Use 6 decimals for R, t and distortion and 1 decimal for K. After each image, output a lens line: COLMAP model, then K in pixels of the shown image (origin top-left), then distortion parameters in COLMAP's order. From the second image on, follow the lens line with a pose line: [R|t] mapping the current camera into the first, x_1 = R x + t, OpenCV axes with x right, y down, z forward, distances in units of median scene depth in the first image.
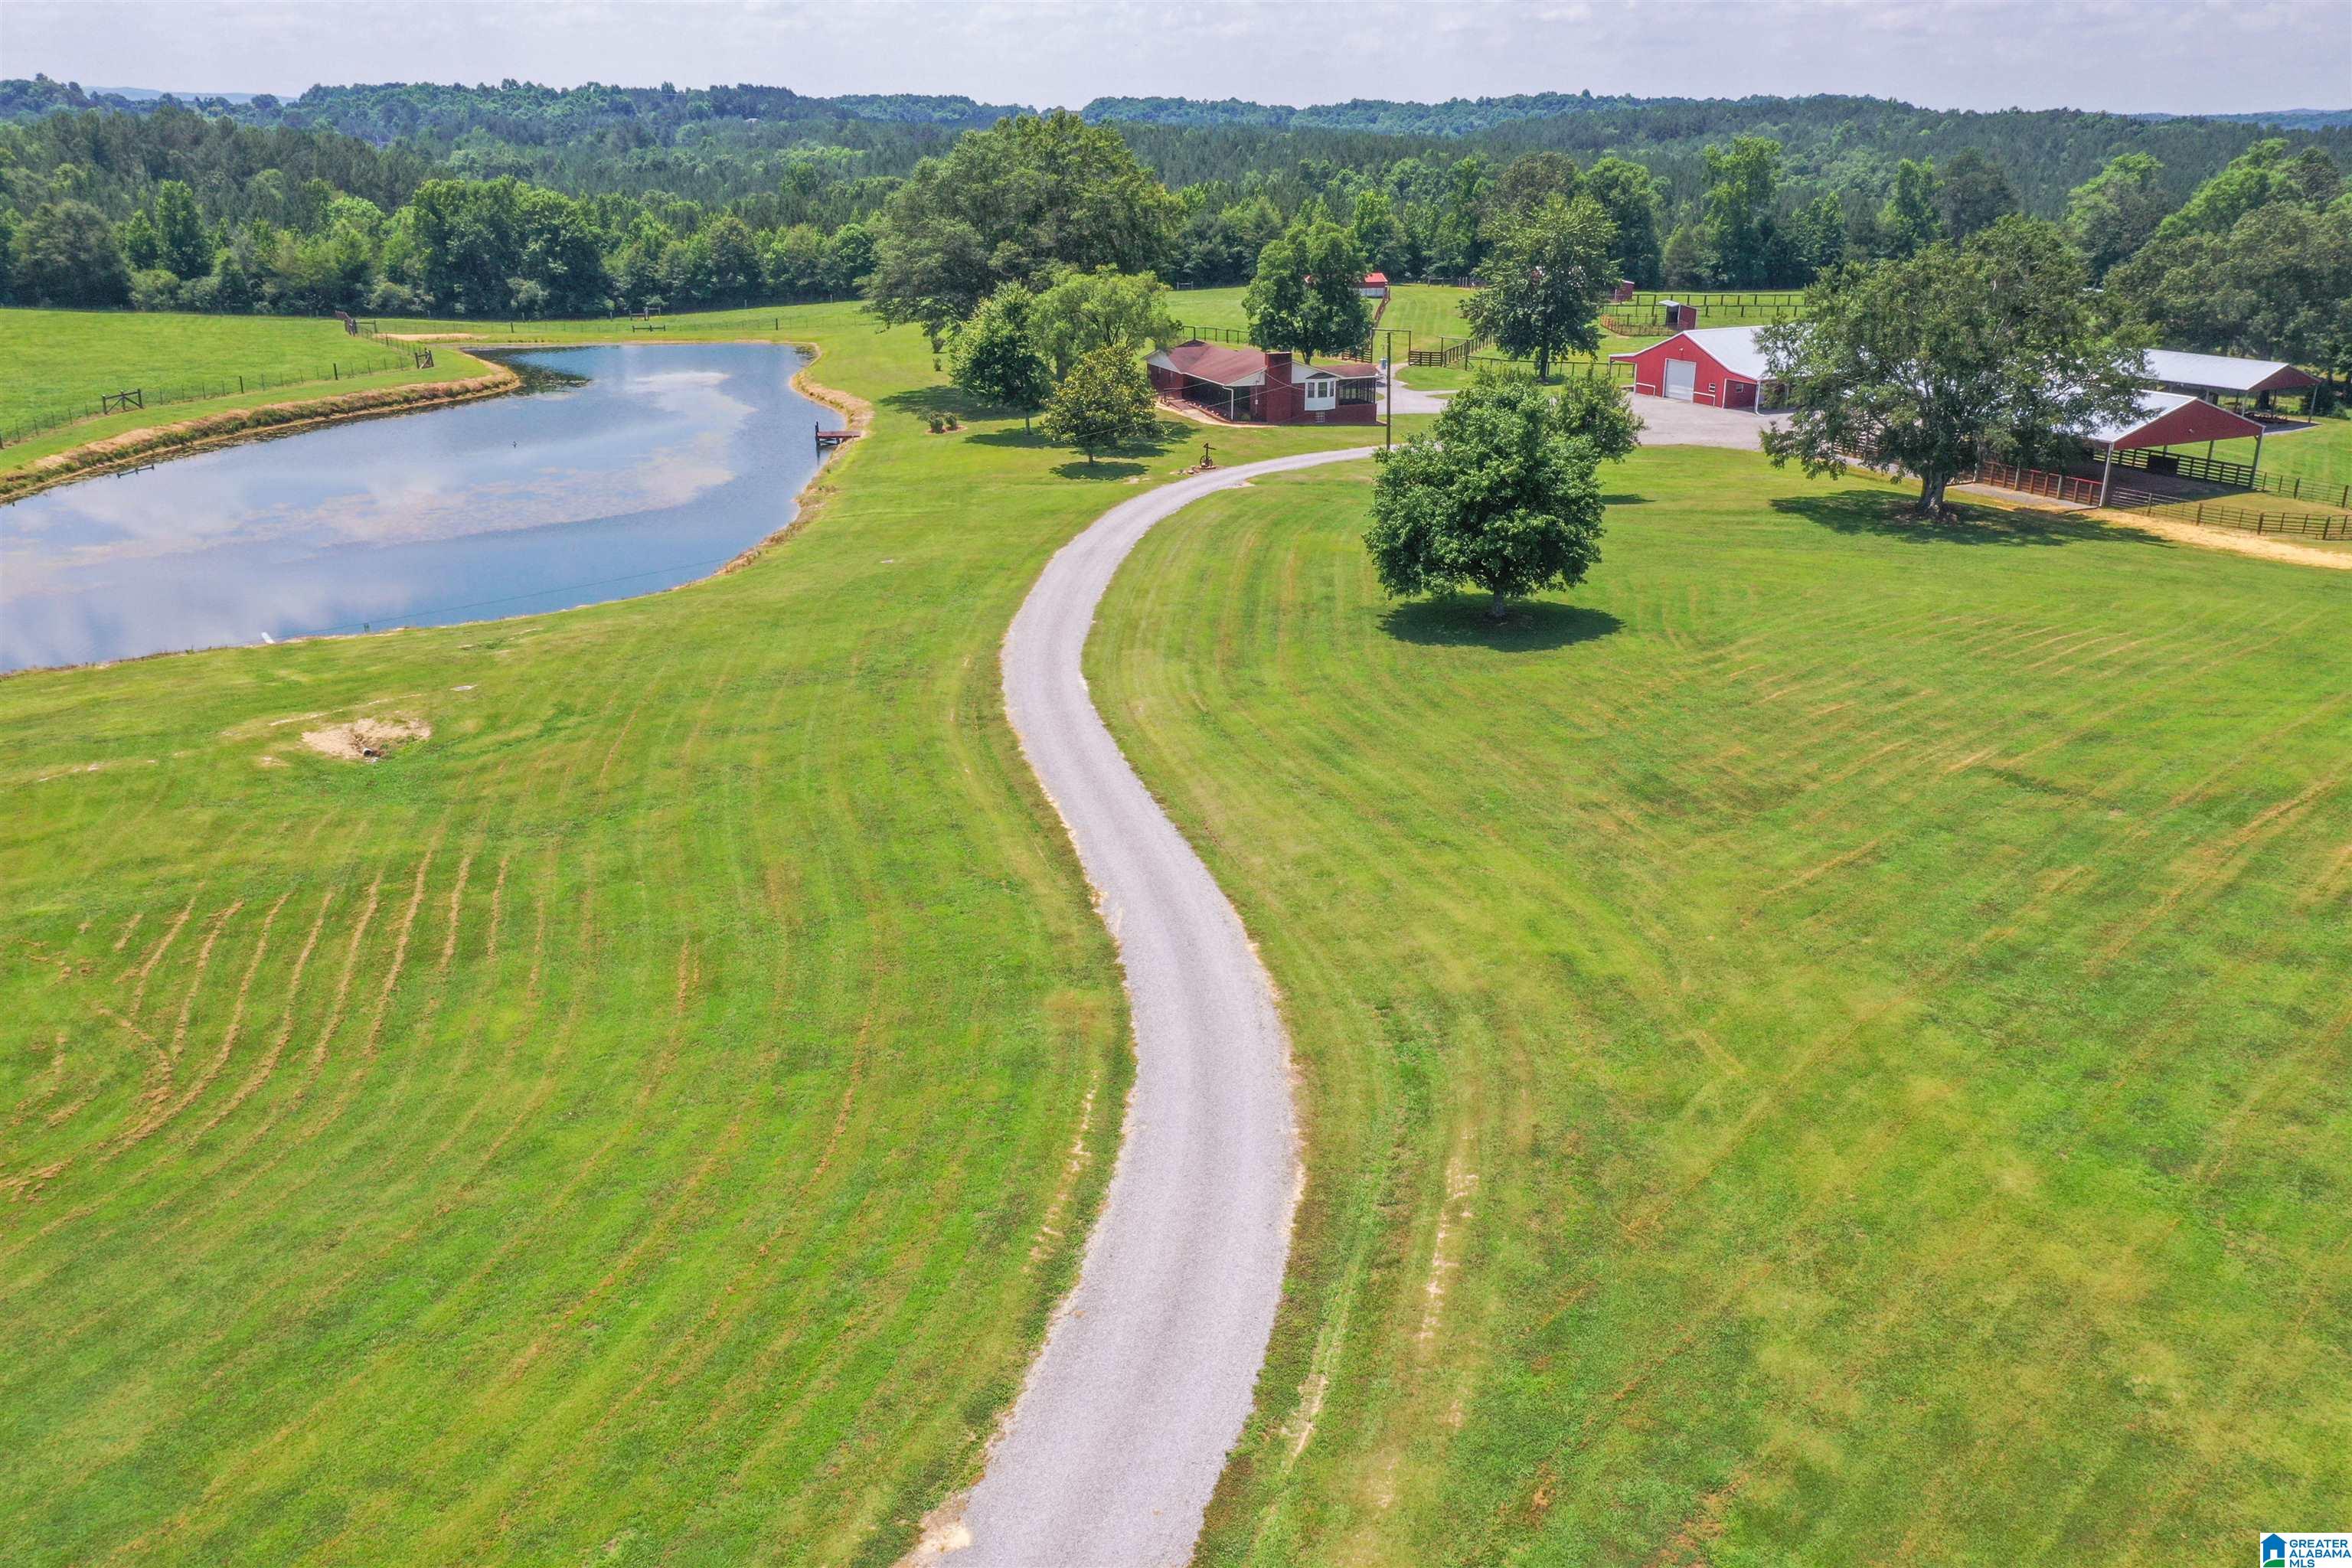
lens RADIAL K [[1849.1, 0, 1183.1], [0, 1849.1, 782.9], [0, 0, 1]] dist [0.021098, -0.013787]
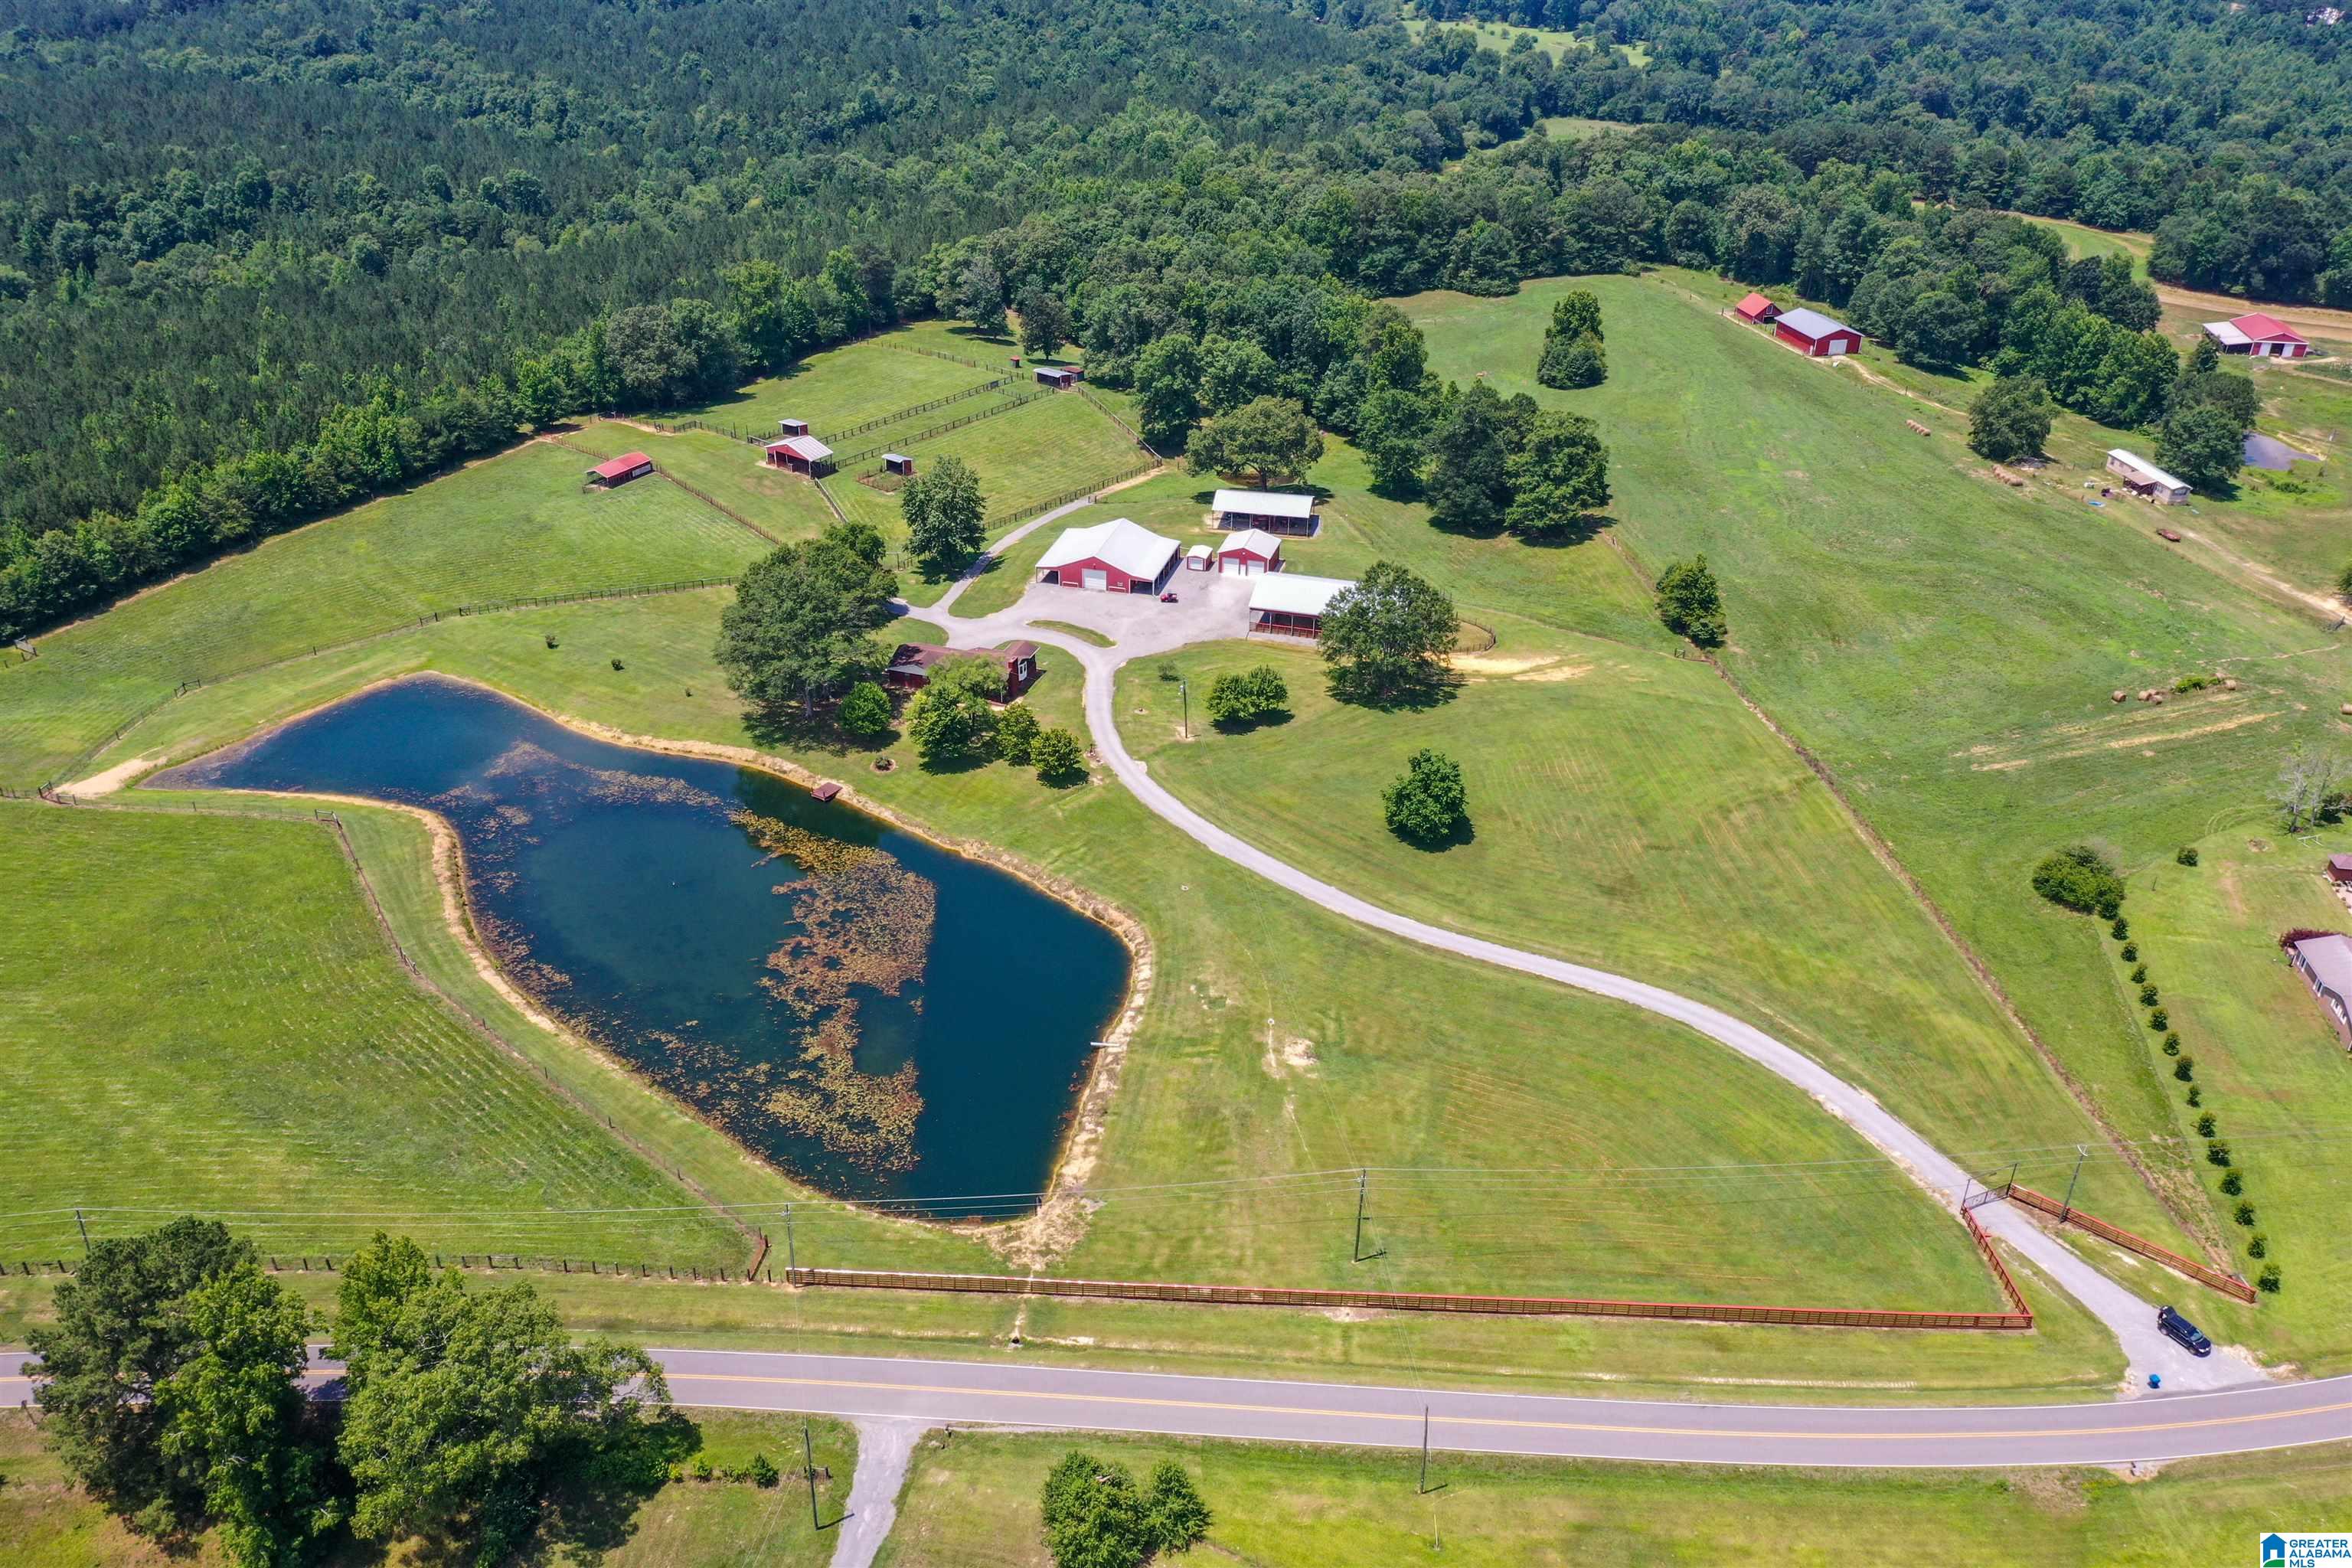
lens RADIAL K [[1849.1, 0, 1179.0], [0, 1849.1, 775.6], [0, 0, 1]] dist [0.021098, -0.013787]
pose [[0.646618, -0.370311, 0.666900, -0.602650], [0.242501, 0.928699, 0.280555, -0.329009], [-0.723242, -0.019688, 0.690314, -0.196857]]
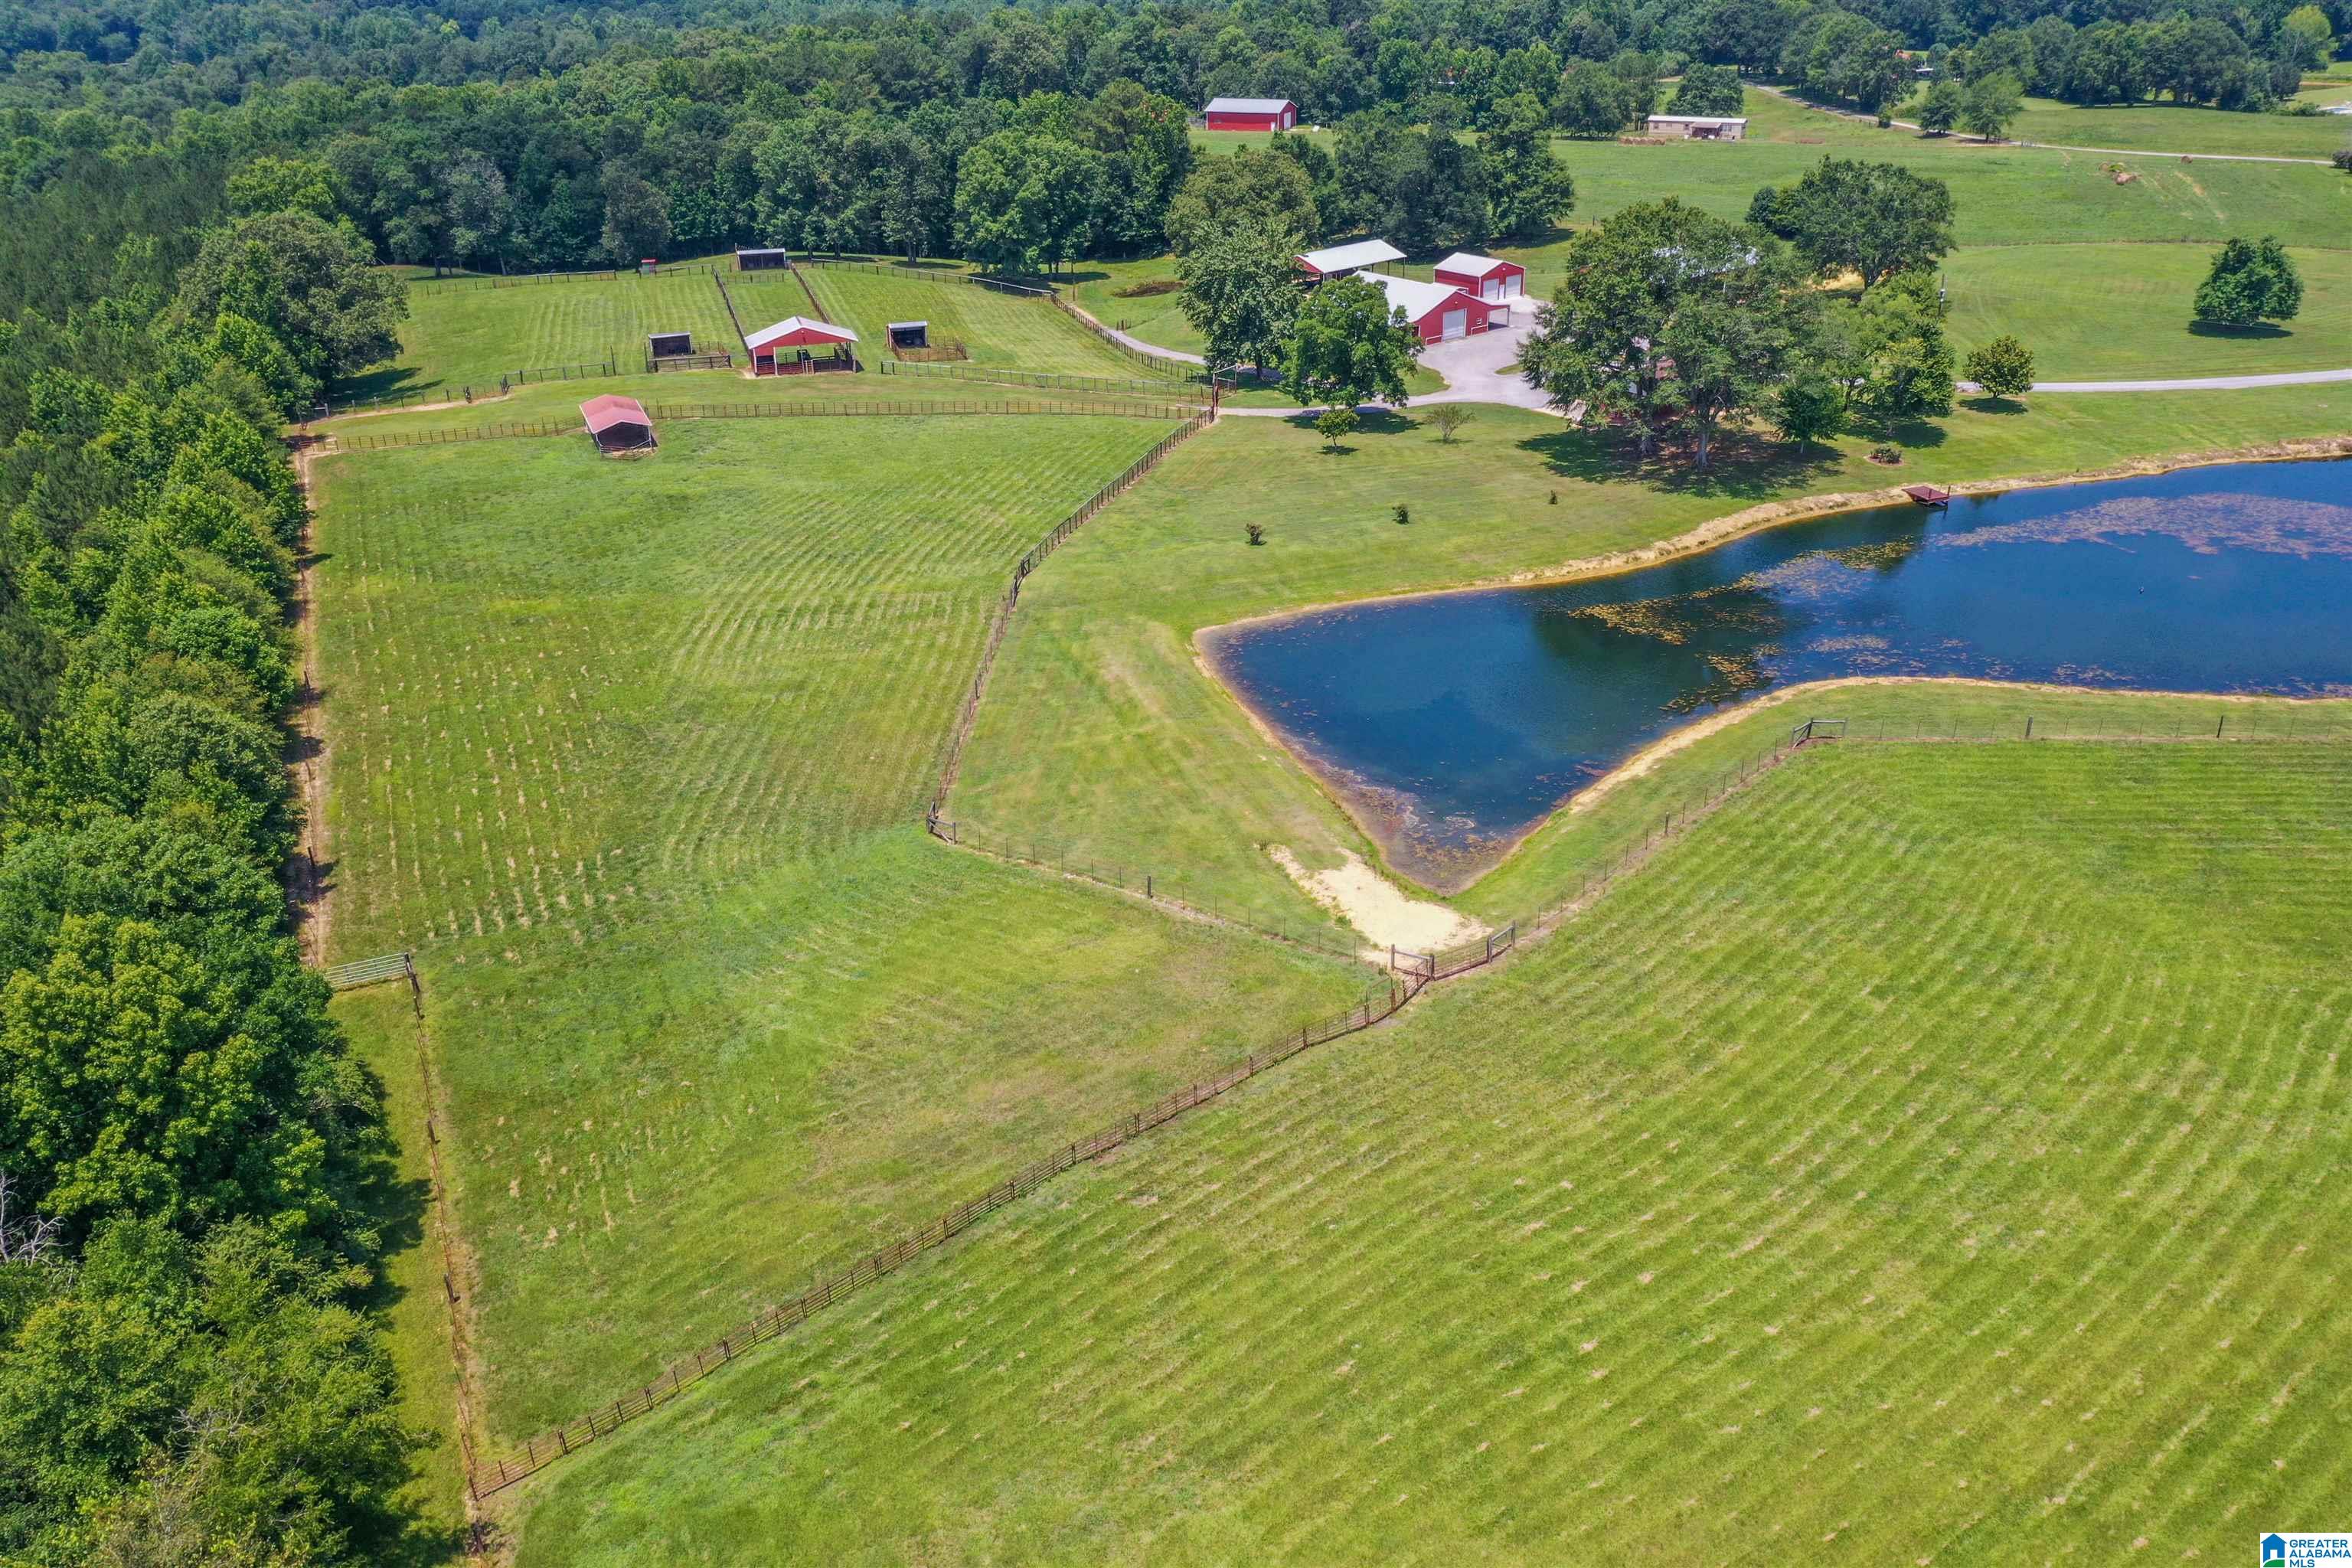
lens RADIAL K [[1849.1, 0, 1180.4], [0, 1849.1, 780.3], [0, 0, 1]] dist [0.021098, -0.013787]
pose [[-0.224896, -0.423978, 0.877305, -0.648187], [0.332076, 0.813118, 0.478085, -0.416022], [-0.916050, 0.398852, -0.042074, 0.865842]]
